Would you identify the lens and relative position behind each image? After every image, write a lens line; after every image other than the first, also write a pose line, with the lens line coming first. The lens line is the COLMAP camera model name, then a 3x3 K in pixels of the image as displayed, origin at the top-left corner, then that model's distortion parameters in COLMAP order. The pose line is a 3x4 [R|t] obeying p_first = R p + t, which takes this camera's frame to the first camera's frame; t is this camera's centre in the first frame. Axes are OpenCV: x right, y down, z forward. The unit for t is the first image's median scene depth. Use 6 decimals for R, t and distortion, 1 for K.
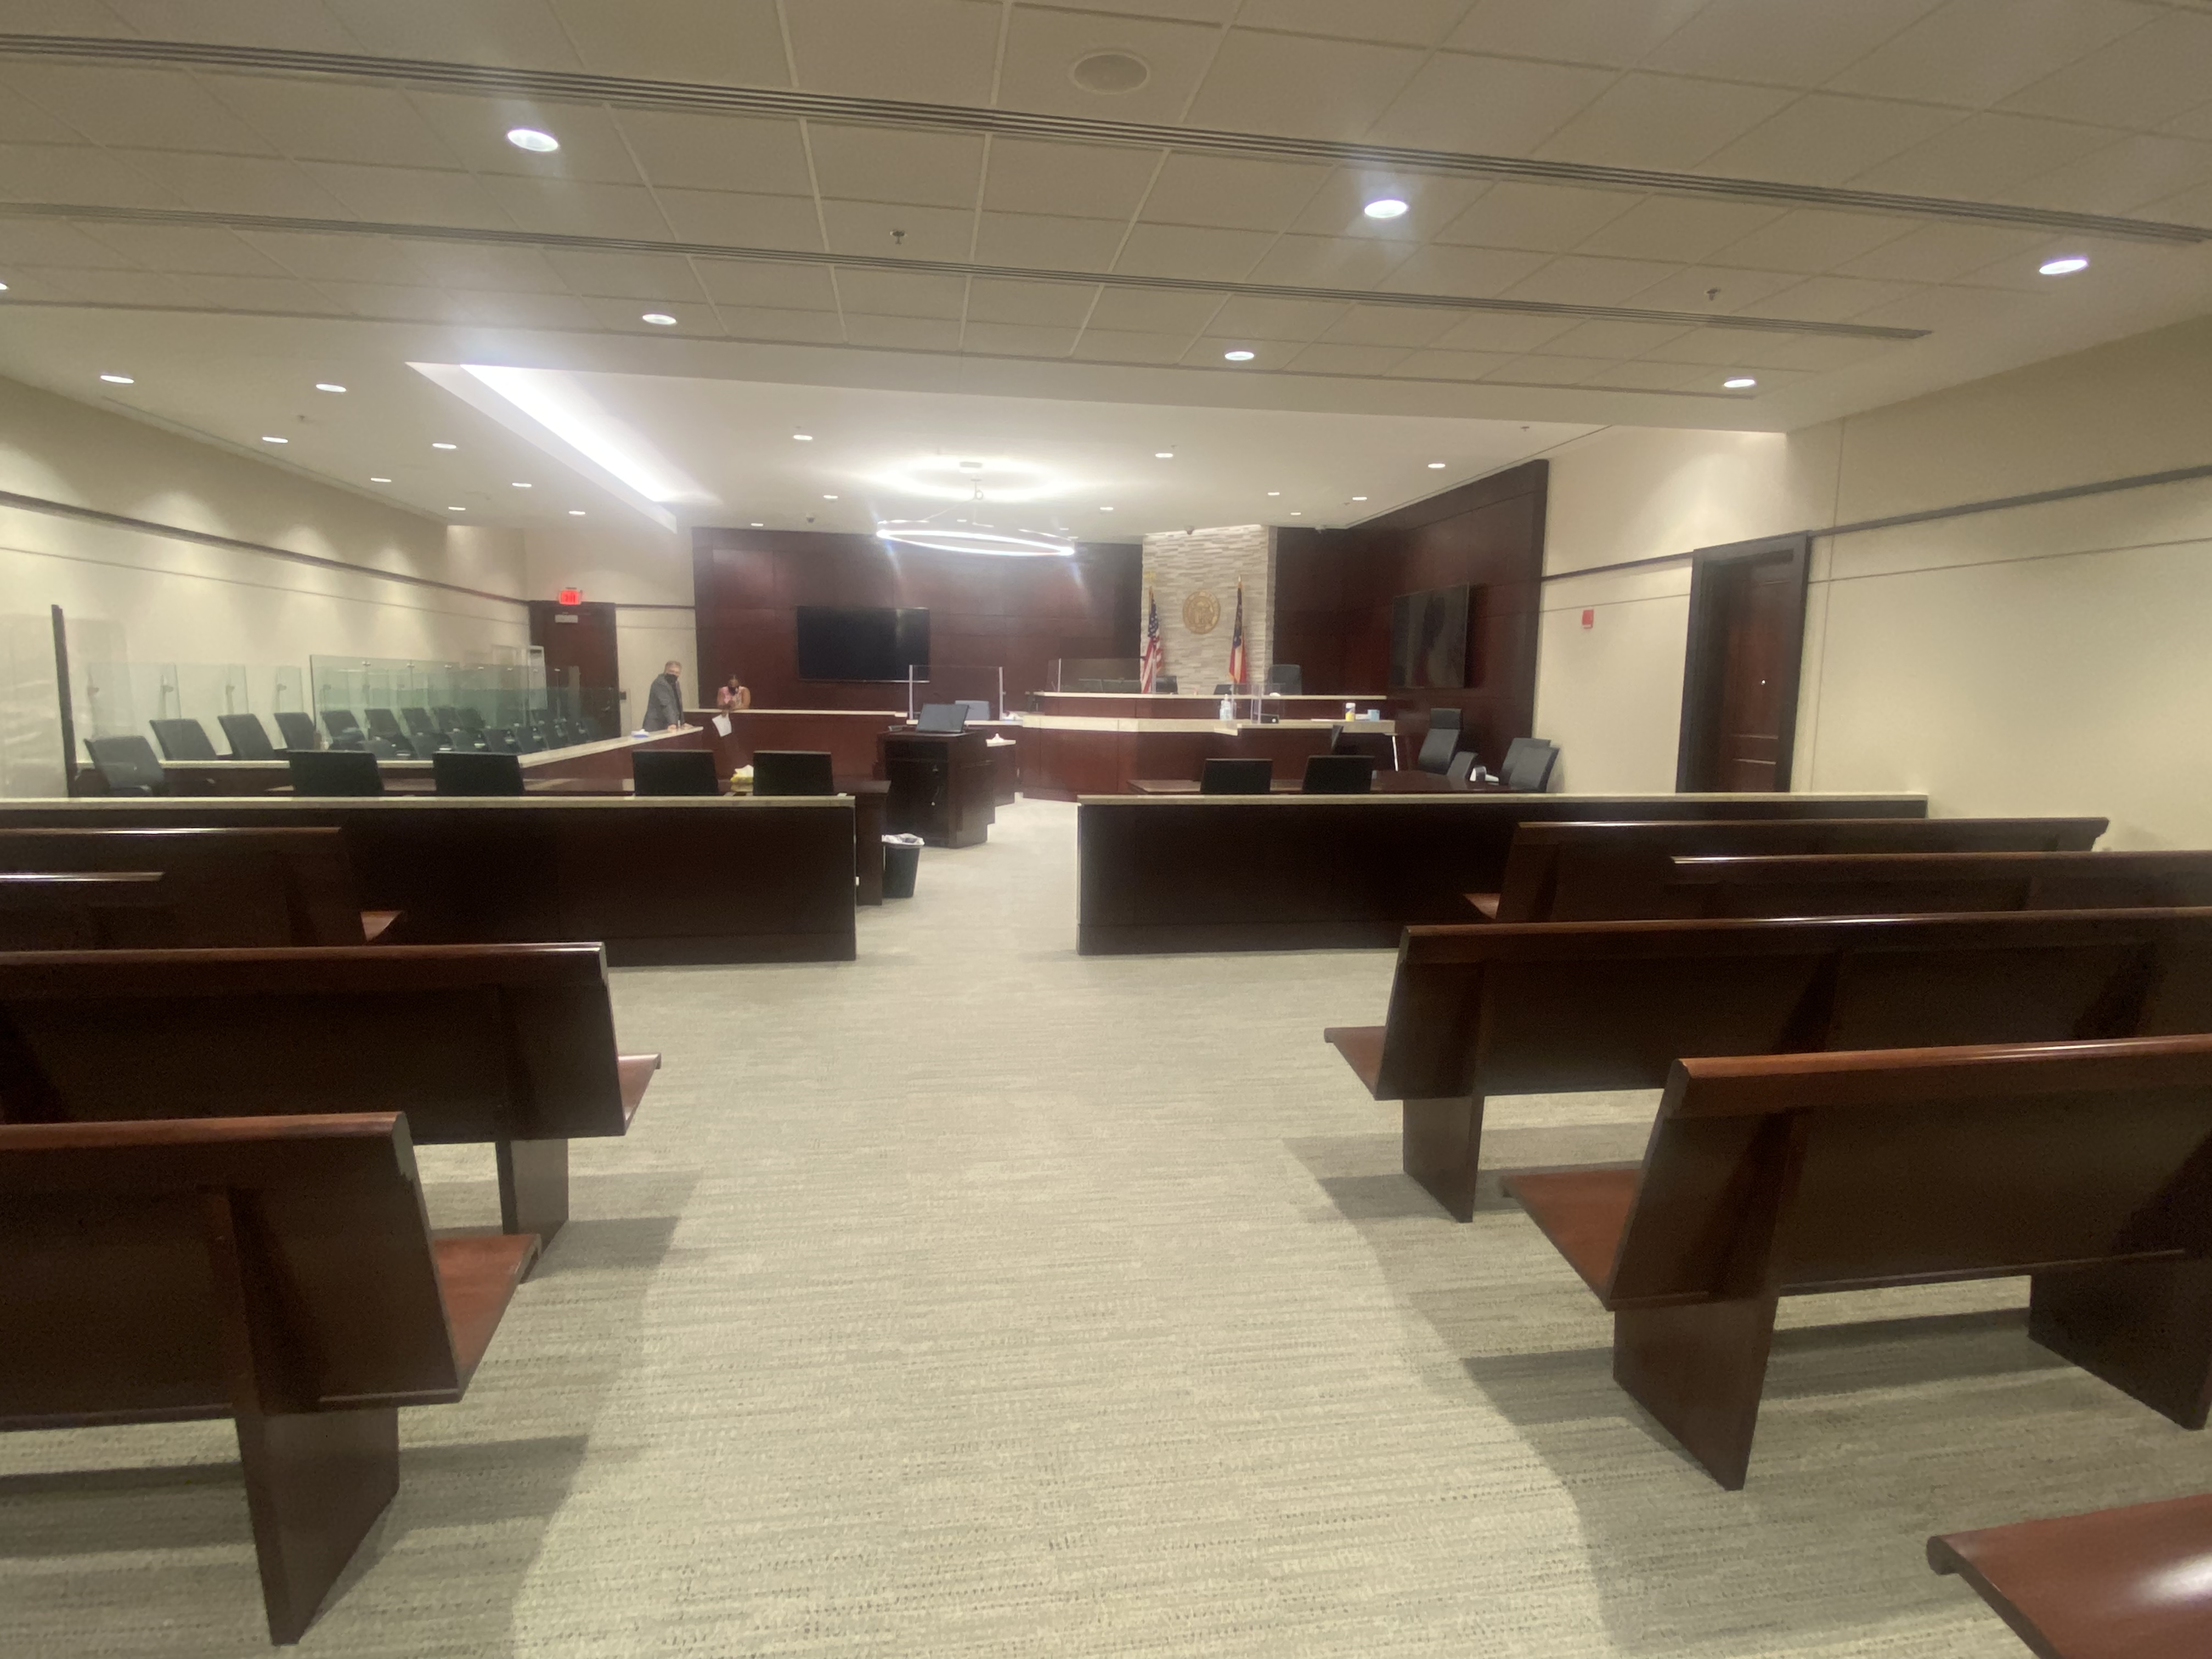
lens RADIAL K [[1104.9, 0, 1106.0], [0, 1104.9, 829.5], [0, 0, 1]] dist [-0.000730, -0.000128]
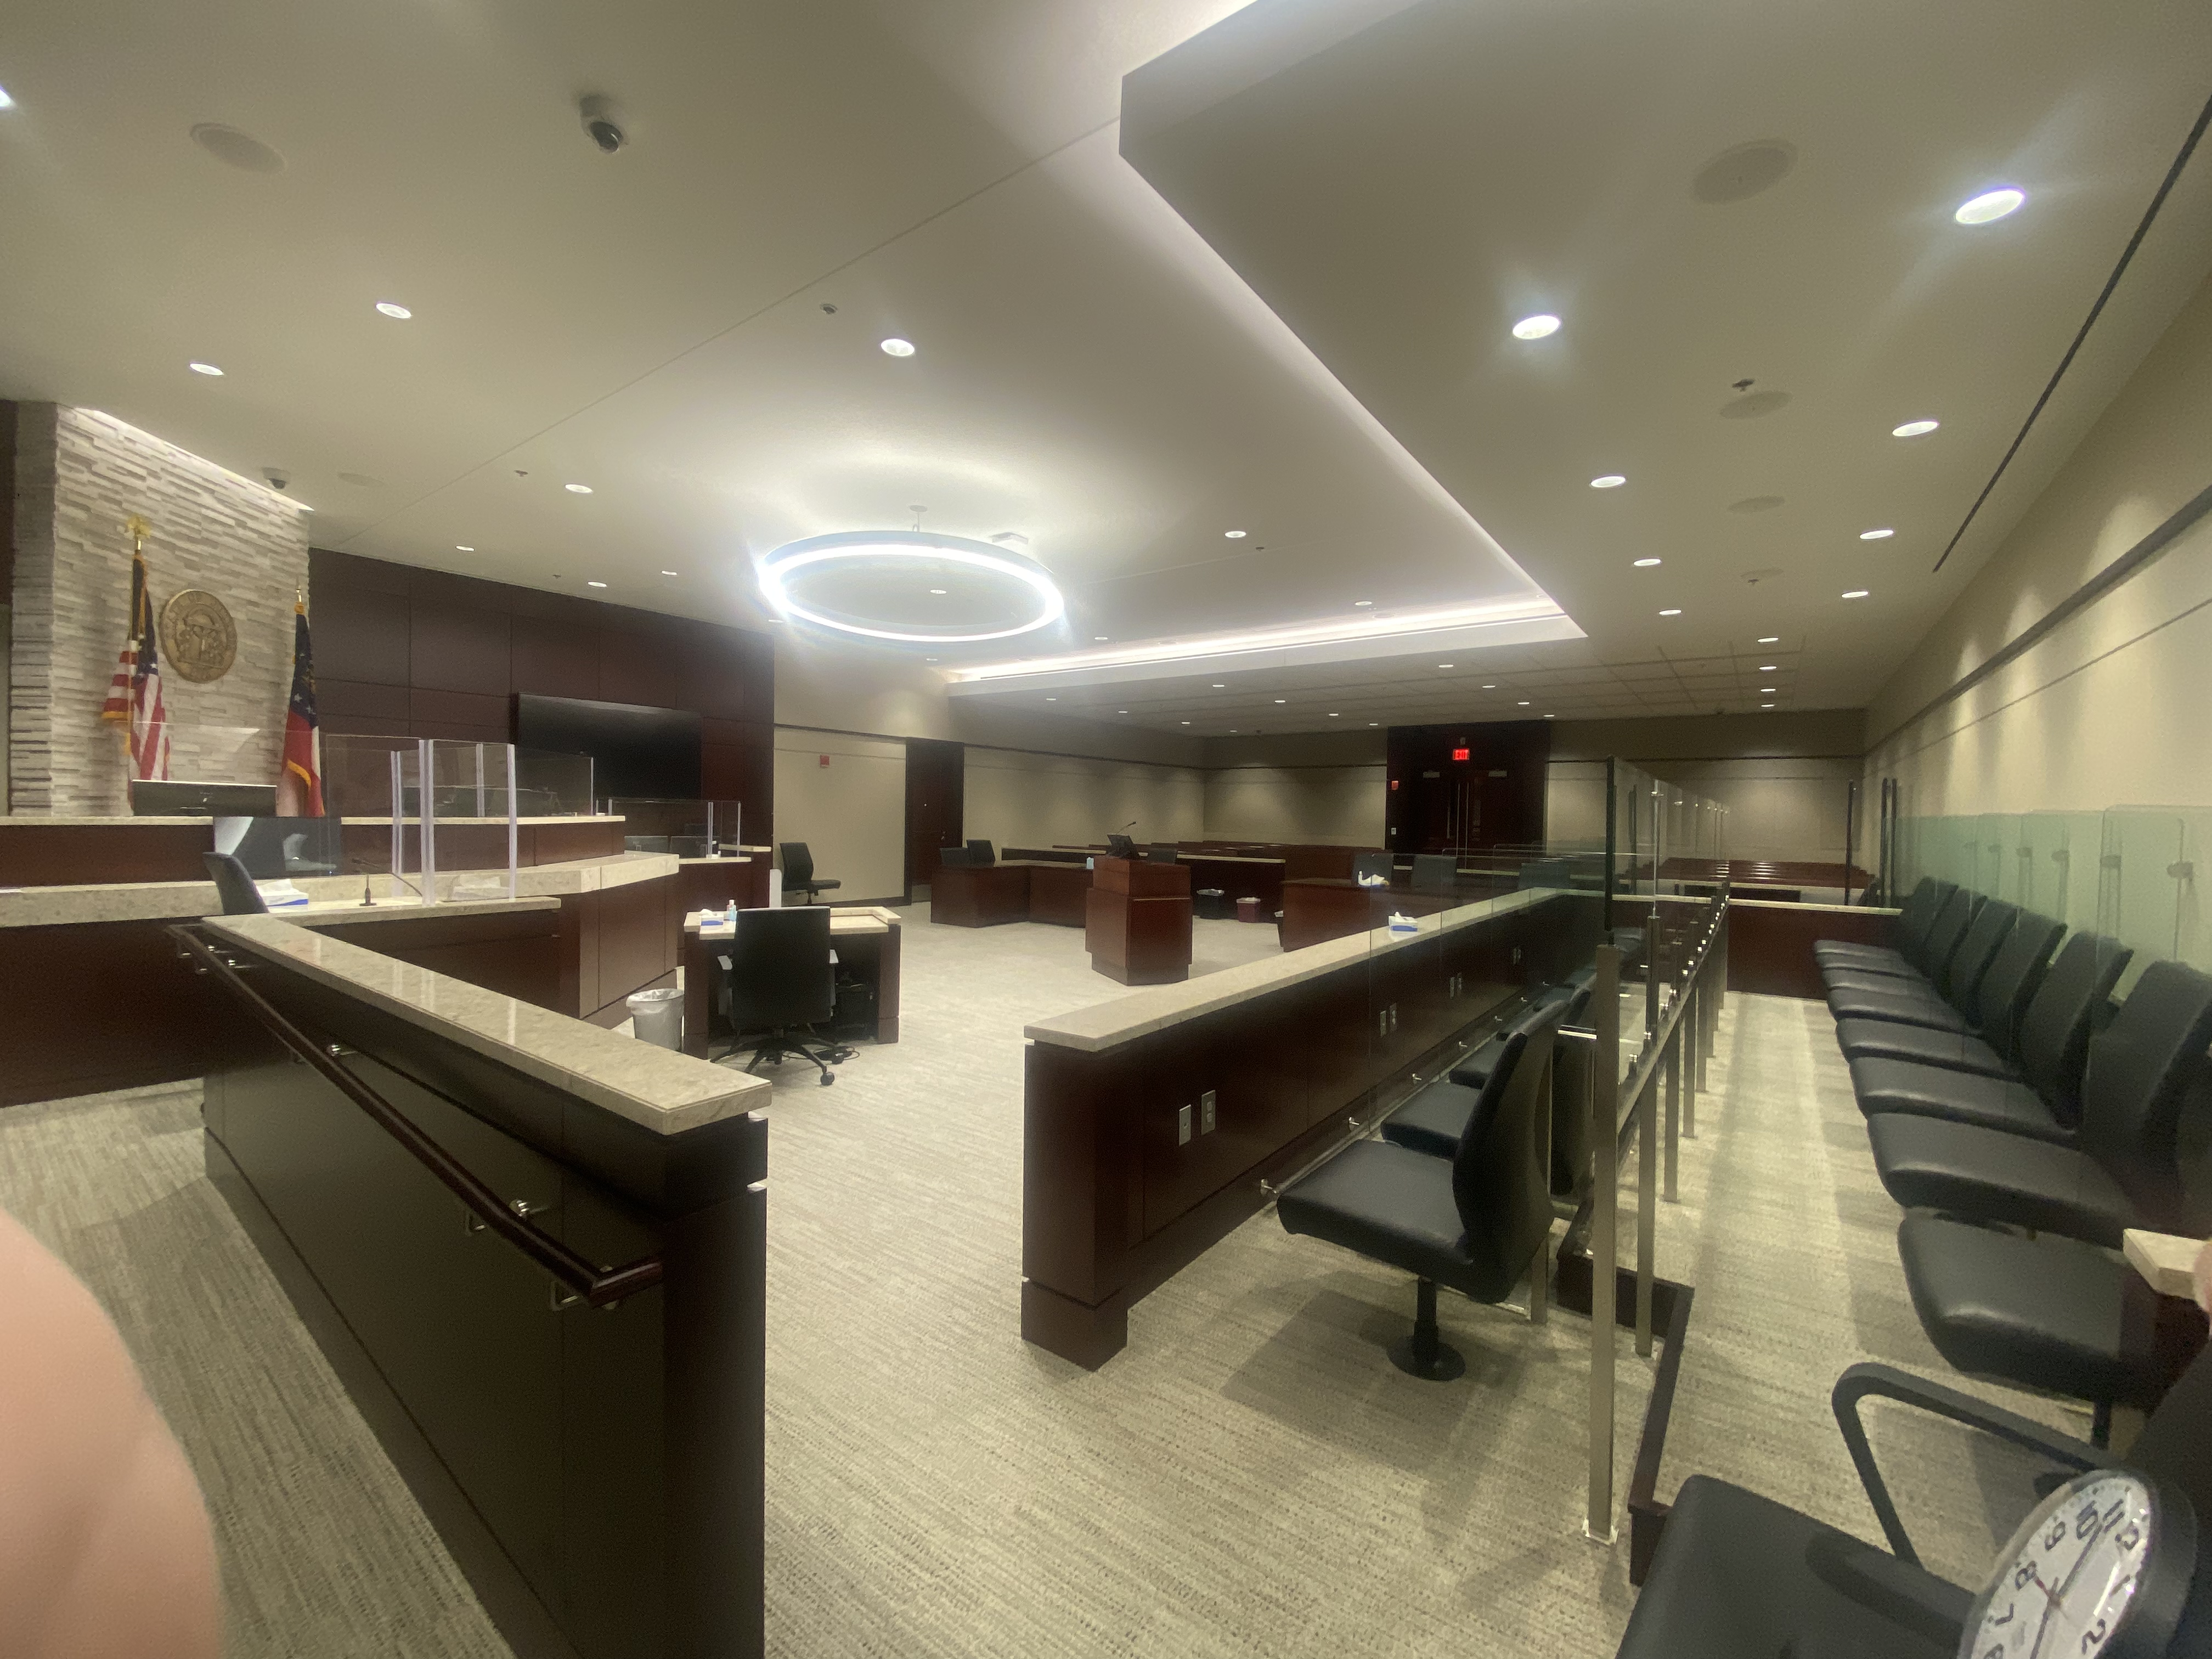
lens RADIAL K [[883.8, 0, 1106.0], [0, 883.8, 829.5], [0, 0, 1]] dist [-0.079466, -0.000146]
pose [[-0.704523, -0.031788, 0.708969, -0.672581], [0.069091, 0.991179, 0.113099, -0.208868], [-0.706310, 0.128664, -0.696112, 1.580496]]
